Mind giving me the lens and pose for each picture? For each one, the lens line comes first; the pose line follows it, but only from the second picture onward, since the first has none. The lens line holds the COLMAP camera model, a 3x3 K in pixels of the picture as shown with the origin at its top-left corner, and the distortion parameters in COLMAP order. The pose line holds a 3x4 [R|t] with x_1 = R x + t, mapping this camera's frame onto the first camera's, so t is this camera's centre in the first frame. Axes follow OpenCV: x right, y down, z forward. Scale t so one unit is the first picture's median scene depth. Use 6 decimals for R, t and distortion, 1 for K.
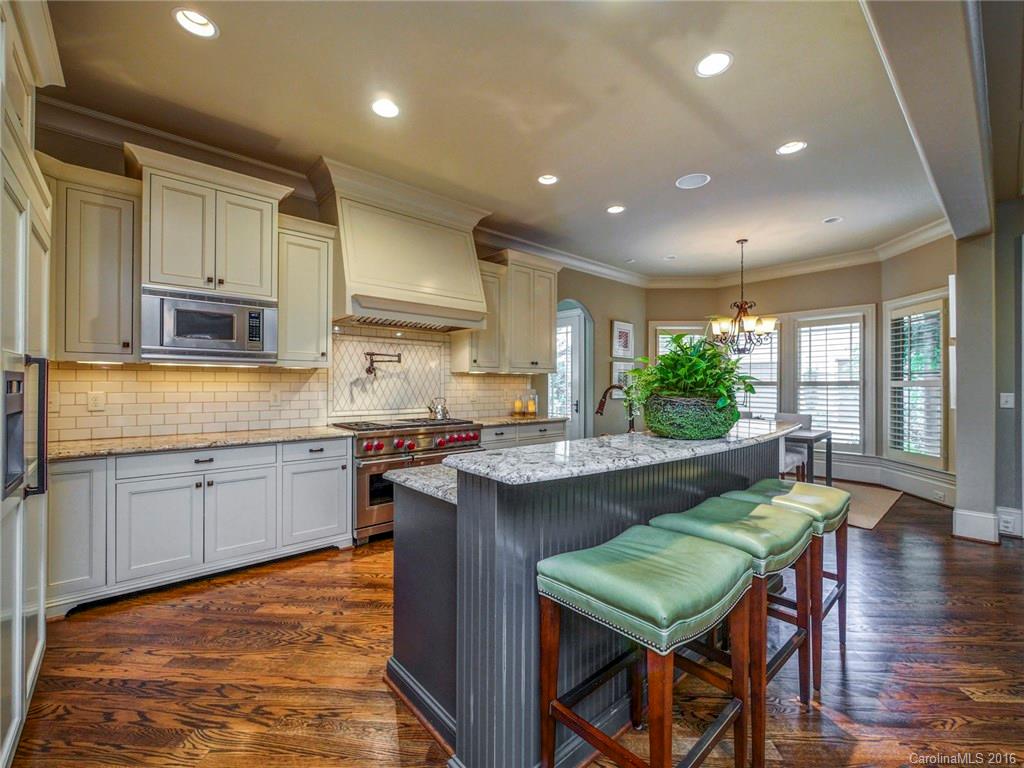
lens RADIAL K [[436.4, 0, 517.0], [0, 436.4, 383.8], [0, 0, 1]] dist [-0.001123, -0.003393]
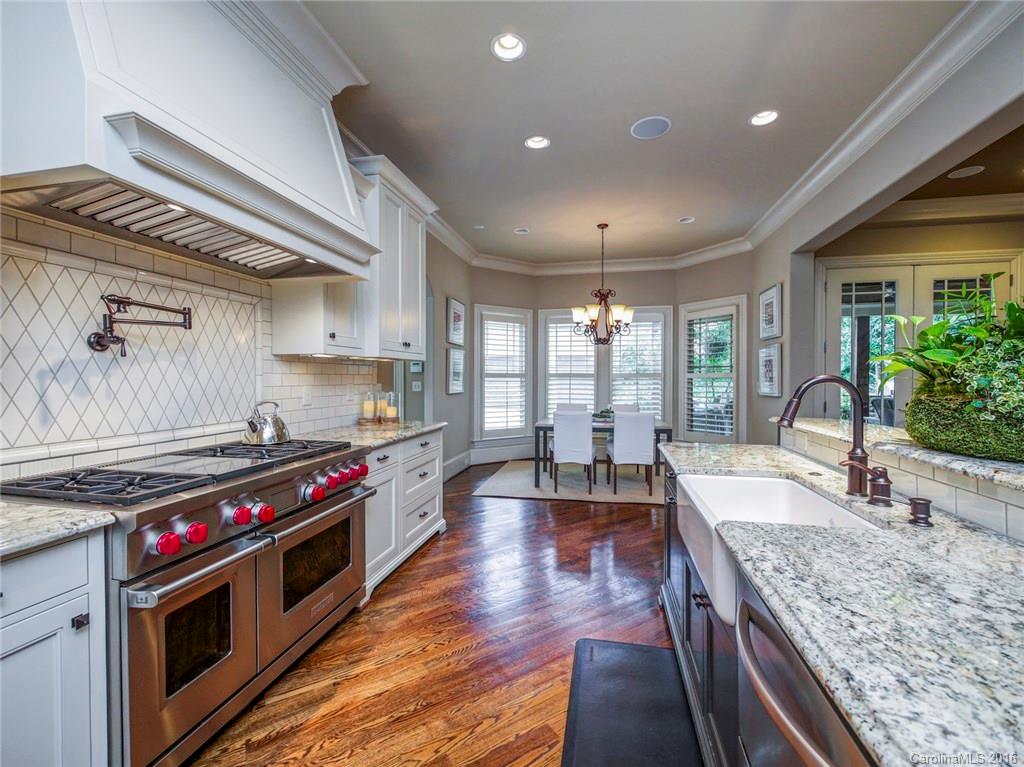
lens RADIAL K [[436.4, 0, 517.0], [0, 436.4, 383.3], [0, 0, 1]] dist [-0.001123, -0.003393]
pose [[0.807851, -0.010051, 0.589301, -0.253296], [-0.000353, 0.999846, 0.017538, 0.000444], [-0.589387, -0.014376, 0.807723, 0.422362]]
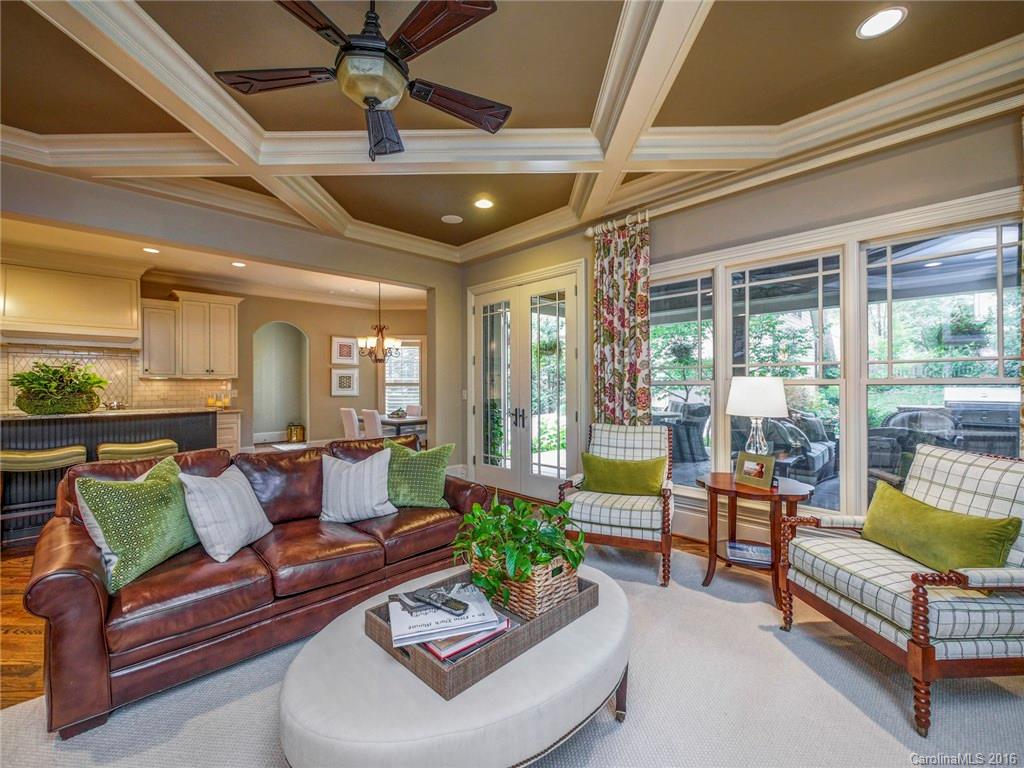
lens RADIAL K [[436.4, 0, 517.0], [0, 436.4, 383.8], [0, 0, 1]] dist [-0.001123, -0.003393]
pose [[0.998213, -0.006284, 0.059421, 1.084956], [0.006259, 0.999980, 0.000597, -0.001067], [-0.059424, -0.000224, 0.998233, -0.512835]]
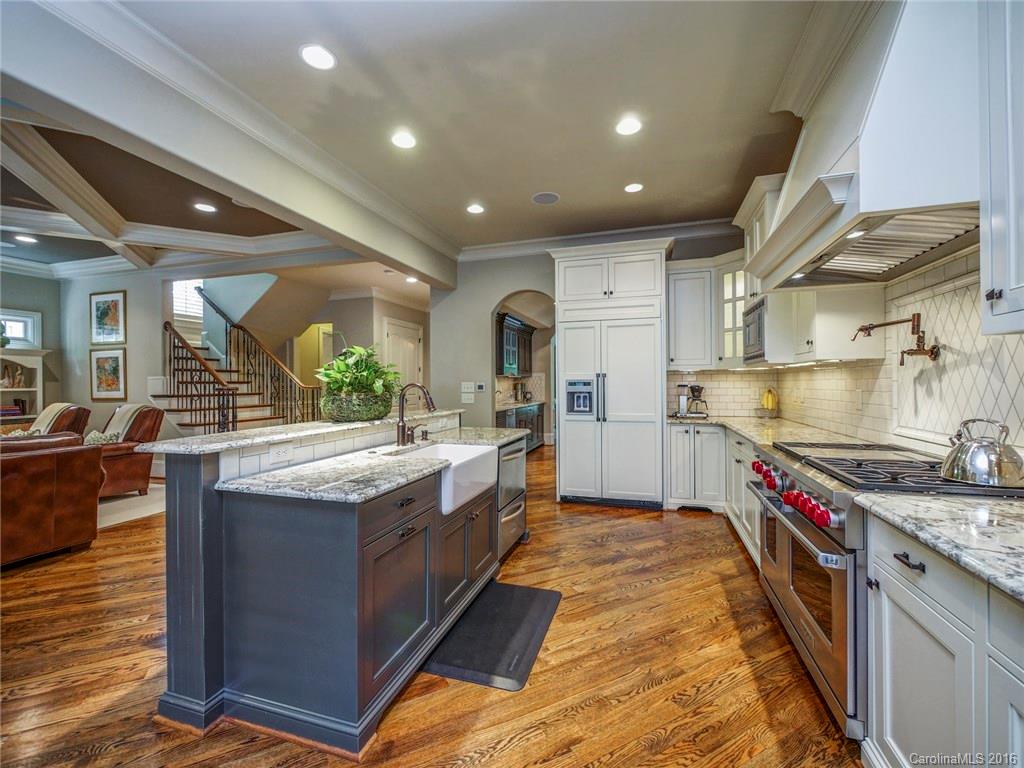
lens RADIAL K [[436.4, 0, 517.0], [0, 436.4, 383.8], [0, 0, 1]] dist [-0.001123, -0.003393]
pose [[-0.858143, -0.000670, -0.513410, 0.317228], [0.002332, 0.999984, -0.005203, 0.005272], [0.513405, -0.005662, -0.858128, 1.147007]]
